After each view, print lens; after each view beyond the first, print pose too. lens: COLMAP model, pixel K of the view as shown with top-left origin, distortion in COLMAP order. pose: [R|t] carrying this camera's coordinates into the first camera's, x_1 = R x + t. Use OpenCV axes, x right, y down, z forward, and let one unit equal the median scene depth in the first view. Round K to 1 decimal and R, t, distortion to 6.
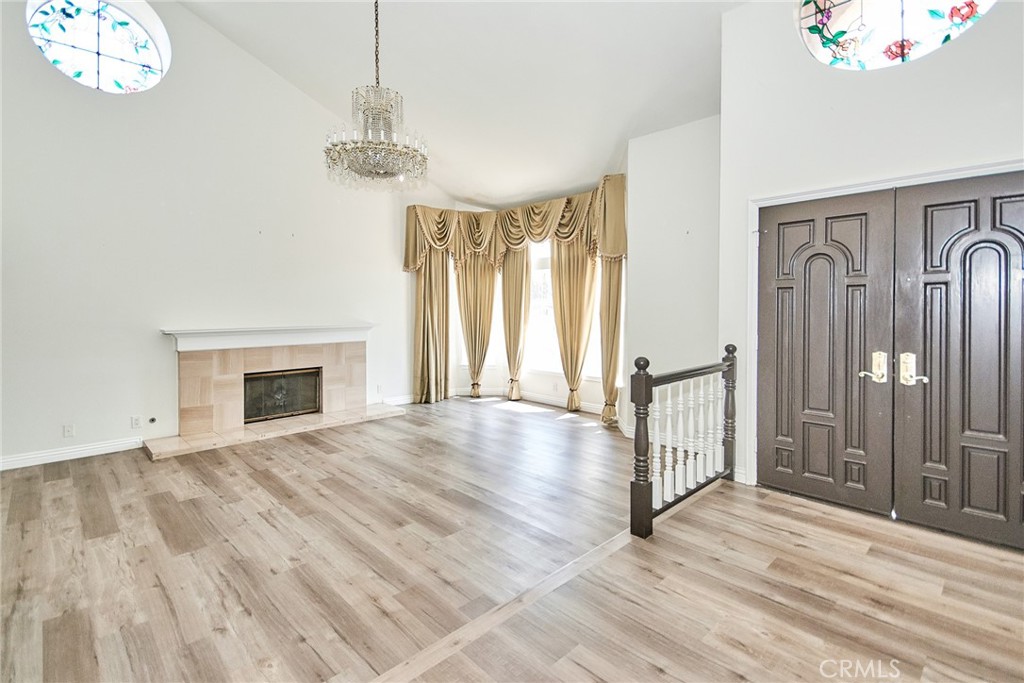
lens RADIAL K [[489.2, 0, 506.6], [0, 489.2, 323.1], [0, 0, 1]] dist [0.005626, 0.000073]
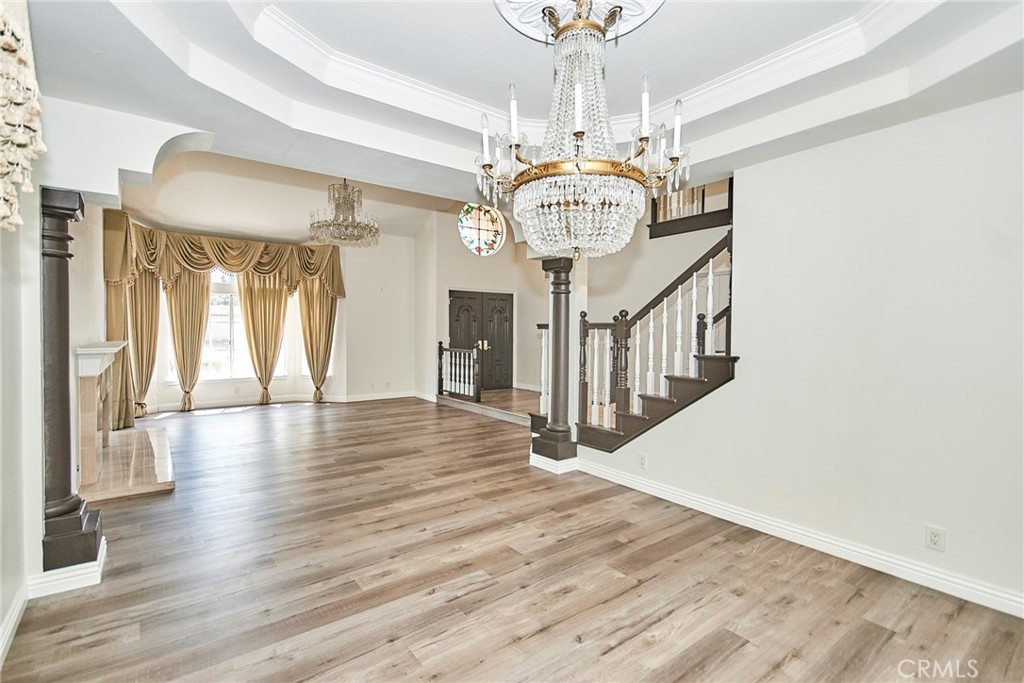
lens RADIAL K [[465.6, 0, 518.0], [0, 465.6, 332.6], [0, 0, 1]] dist [0.006432, 0.000385]
pose [[0.120478, -0.009714, 0.992668, -1.118675], [0.024820, 0.999669, 0.006771, -0.004651], [-0.992406, 0.023822, 0.120679, 0.176585]]
